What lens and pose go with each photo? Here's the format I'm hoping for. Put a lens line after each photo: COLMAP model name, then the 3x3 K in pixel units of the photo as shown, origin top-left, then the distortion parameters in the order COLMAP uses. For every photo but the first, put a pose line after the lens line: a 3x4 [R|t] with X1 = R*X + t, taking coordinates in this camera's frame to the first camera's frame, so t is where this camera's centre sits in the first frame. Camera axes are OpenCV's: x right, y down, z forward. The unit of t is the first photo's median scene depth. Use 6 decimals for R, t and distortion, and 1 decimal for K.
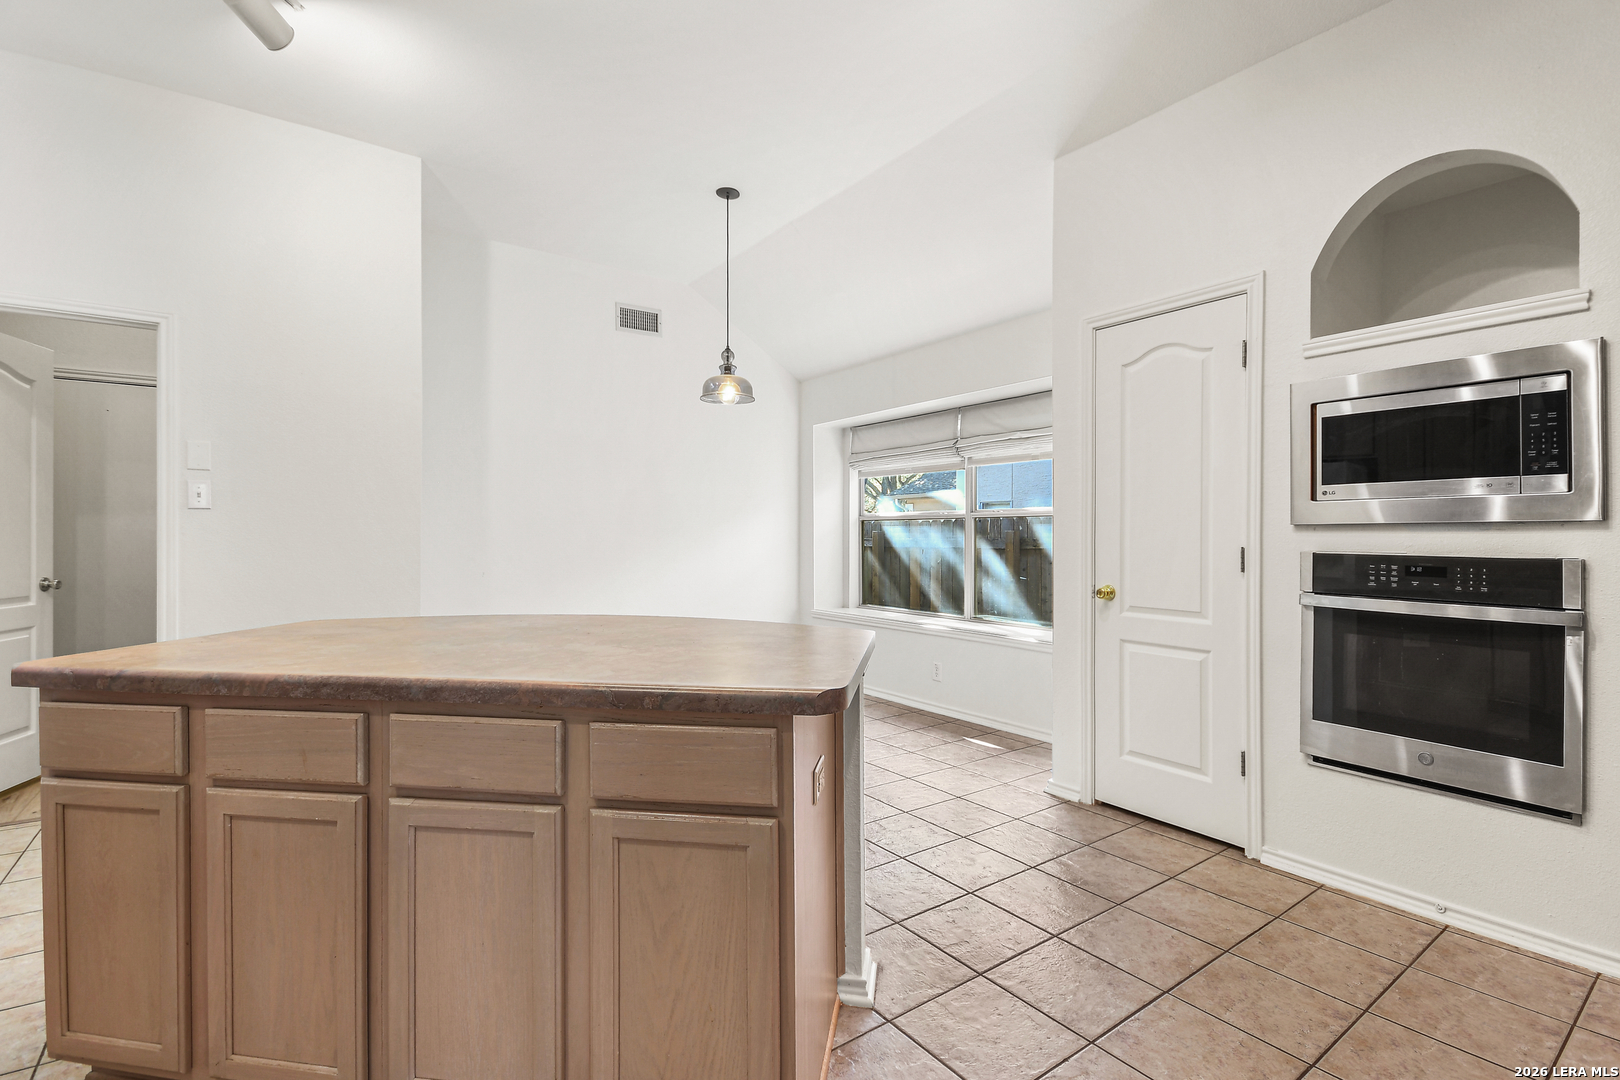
lens RADIAL K [[741.7, 0, 808.7], [0, 741.7, 542.5], [0, 0, 1]] dist [0.001603, -0.000113]
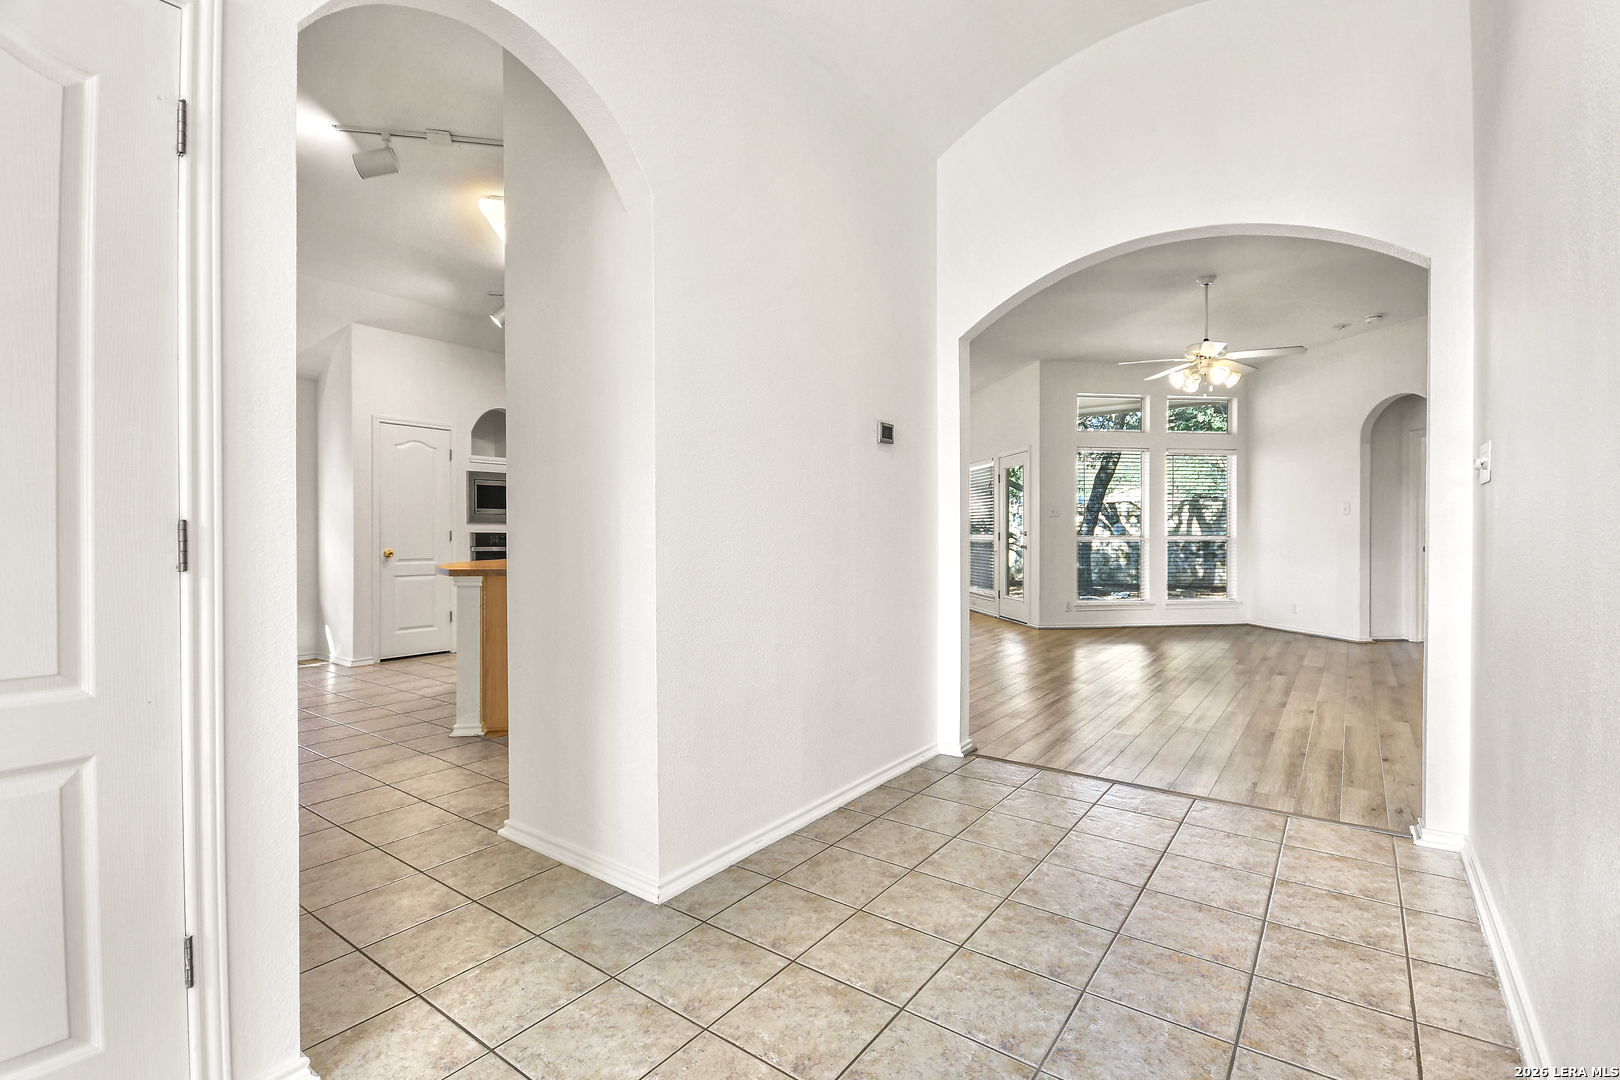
lens RADIAL K [[771.9, 0, 812.8], [0, 771.9, 557.4], [0, 0, 1]] dist [-0.000786, -0.000239]
pose [[-0.324227, -0.038070, 0.945213, -2.469346], [0.009745, 0.999002, 0.043579, -0.005343], [-0.945929, 0.023341, -0.323533, 0.749194]]
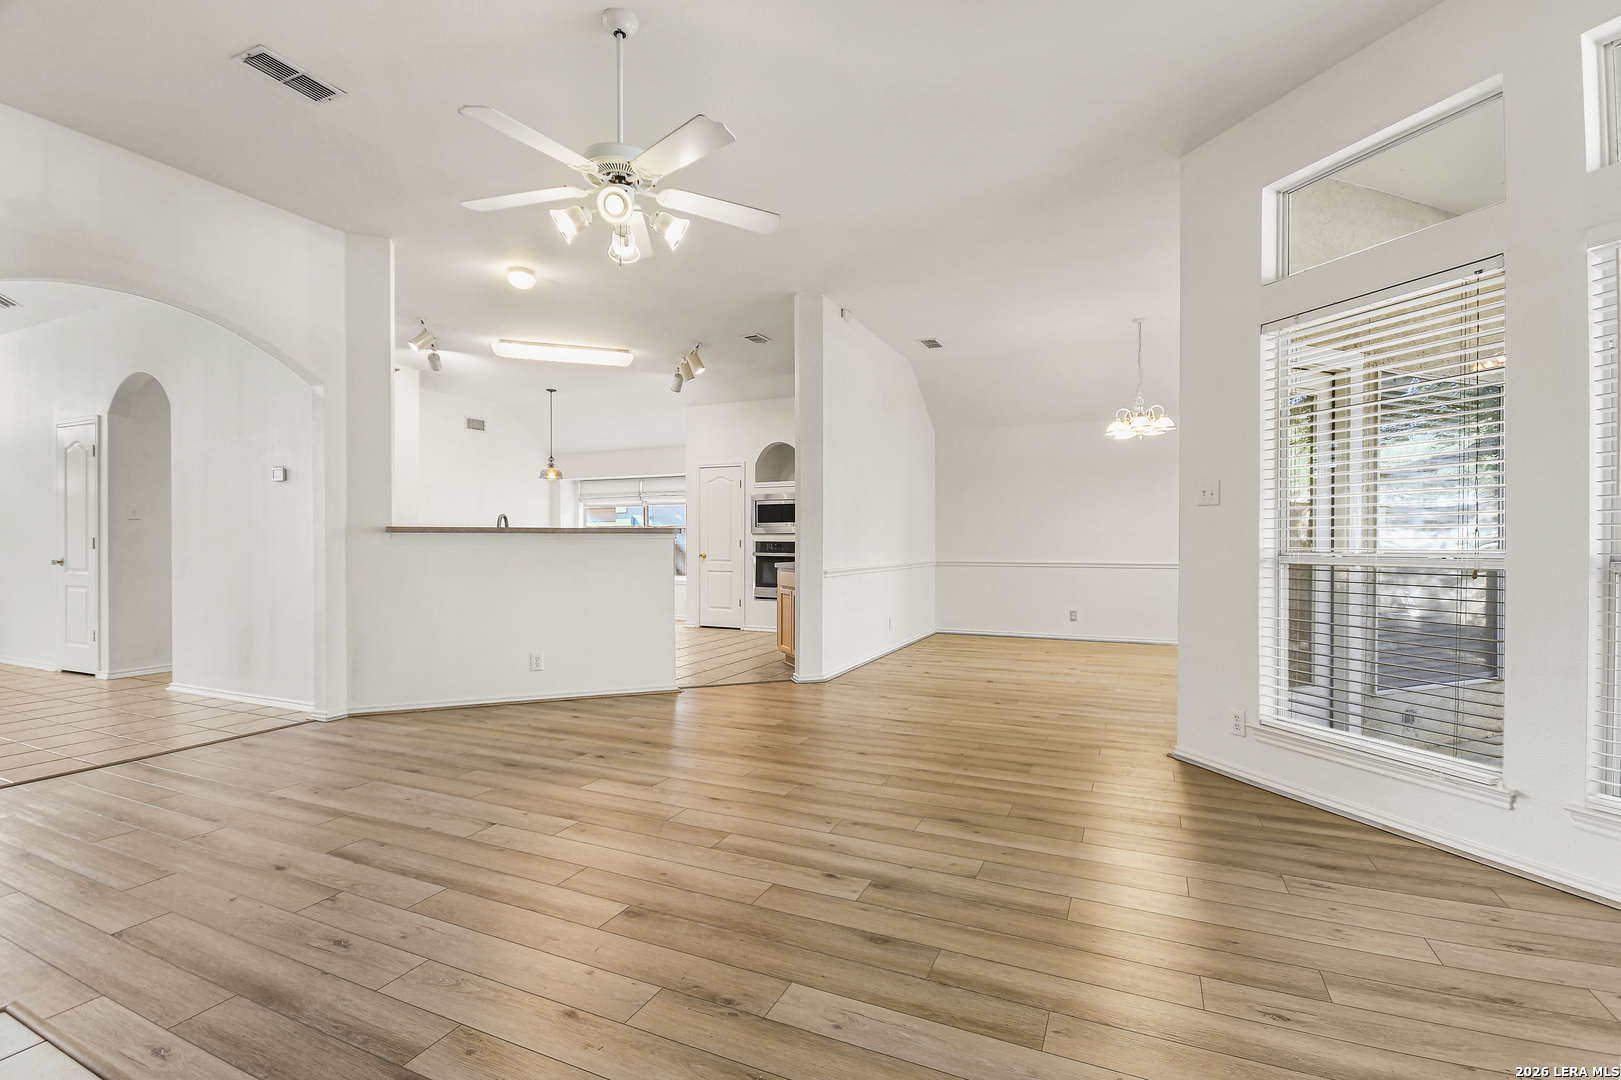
lens RADIAL K [[727.1, 0, 816.2], [0, 727.1, 560.7], [0, 0, 1]] dist [-0.004144, -0.000283]
pose [[0.869645, -0.009444, 0.493588, -0.839070], [0.002575, 0.999890, 0.014594, 0.059625], [-0.493671, -0.011421, 0.869574, -2.289125]]
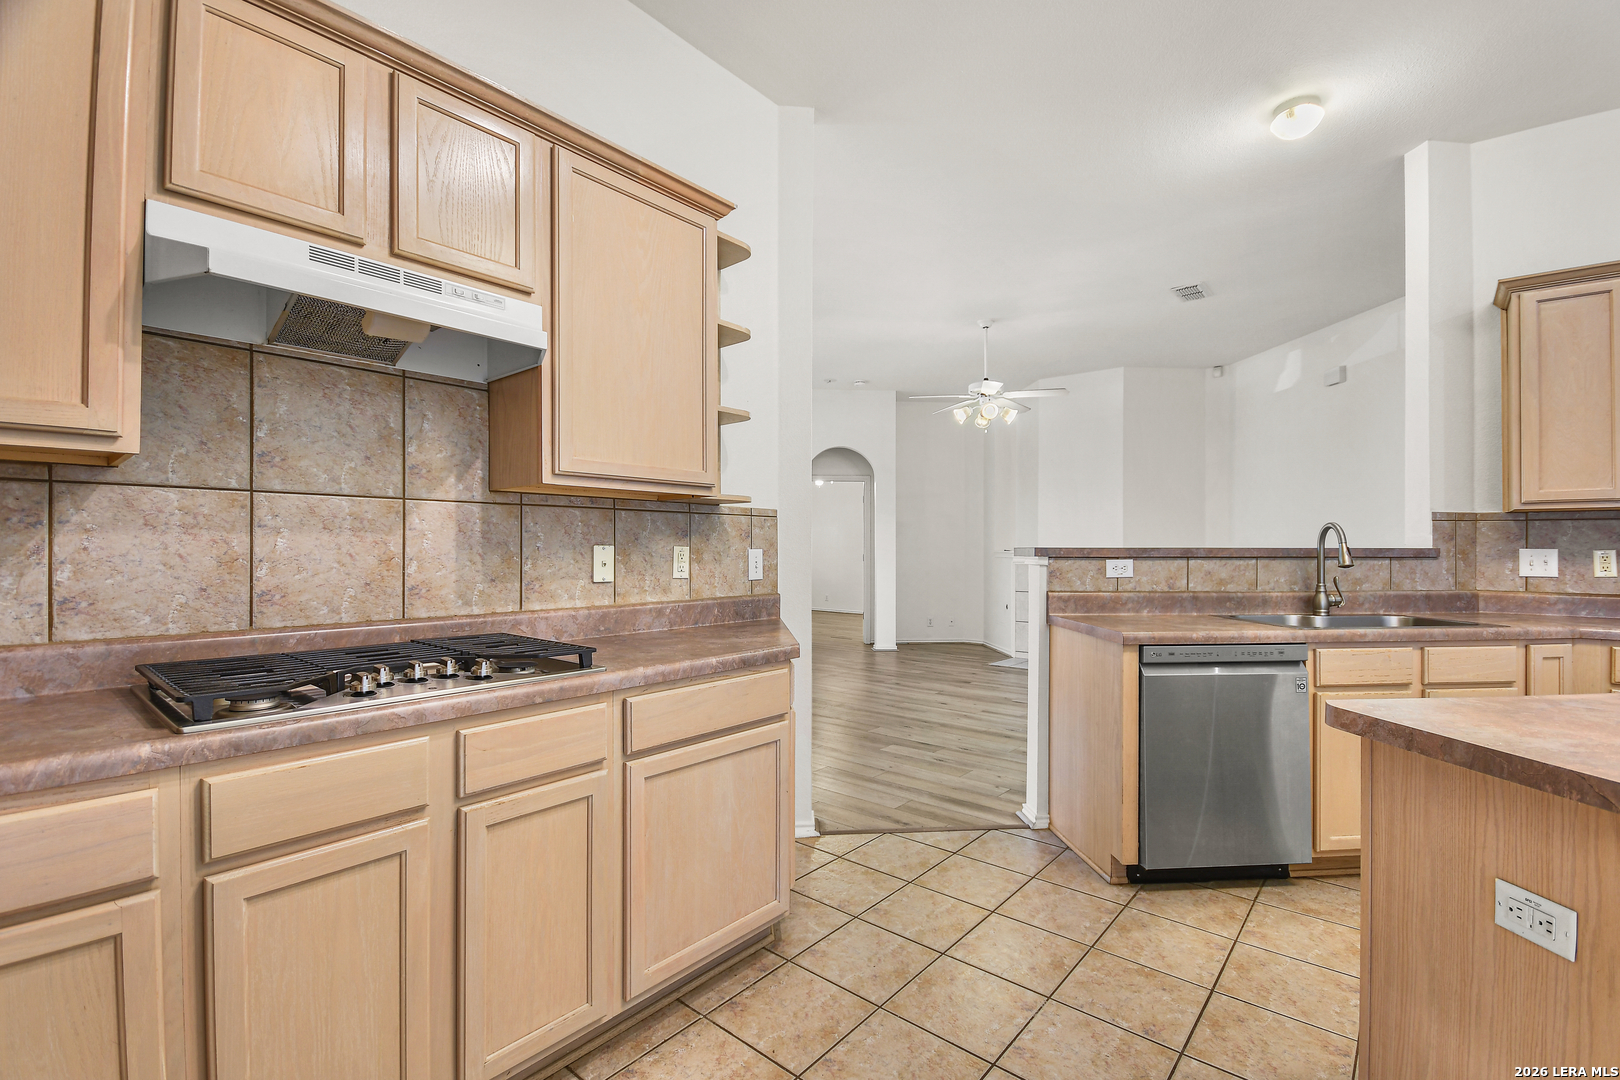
lens RADIAL K [[718.6, 0, 817.0], [0, 718.6, 543.9], [0, 0, 1]] dist [0.008648, -0.011261]
pose [[-0.971030, 0.001610, -0.238952, 0.532671], [0.000406, 0.999987, 0.005085, -0.017087], [0.238957, 0.004841, -0.971018, 0.940087]]
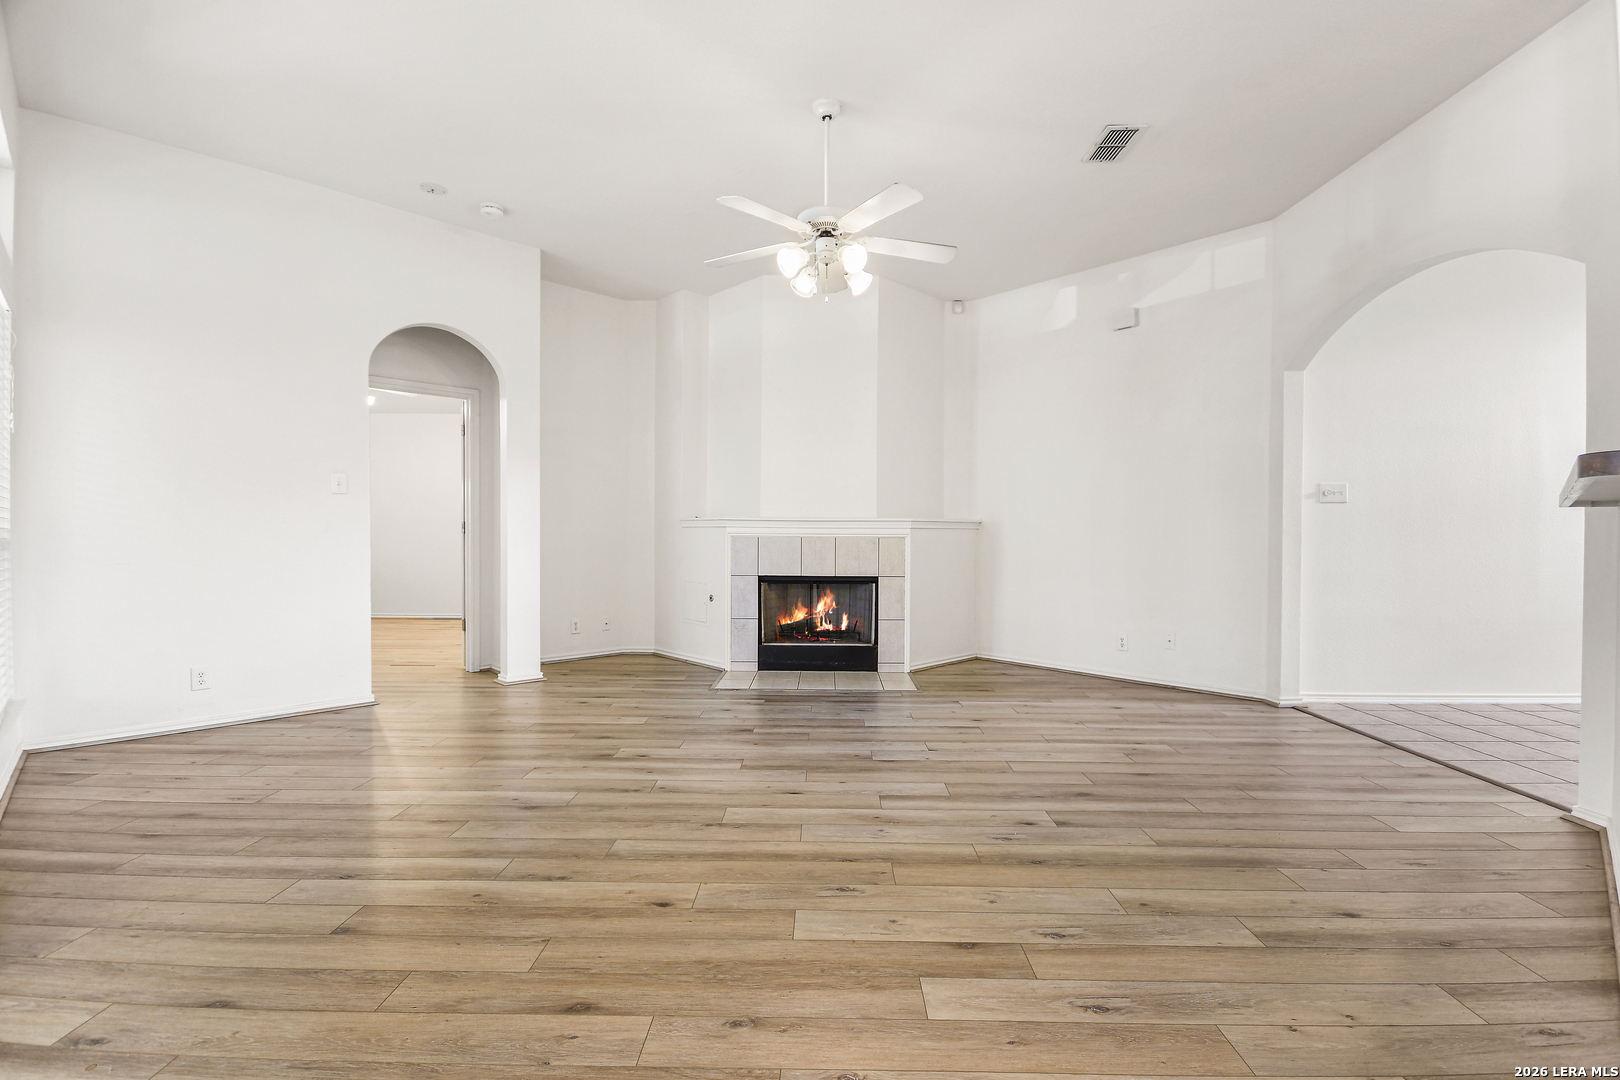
lens RADIAL K [[722.3, 0, 815.3], [0, 722.3, 545.2], [0, 0, 1]] dist [-0.002166, -0.000288]
pose [[-0.601151, 0.014811, -0.798998, 0.537702], [-0.010818, 0.999586, 0.026668, 0.051012], [0.799062, 0.024676, -0.600742, -0.394853]]
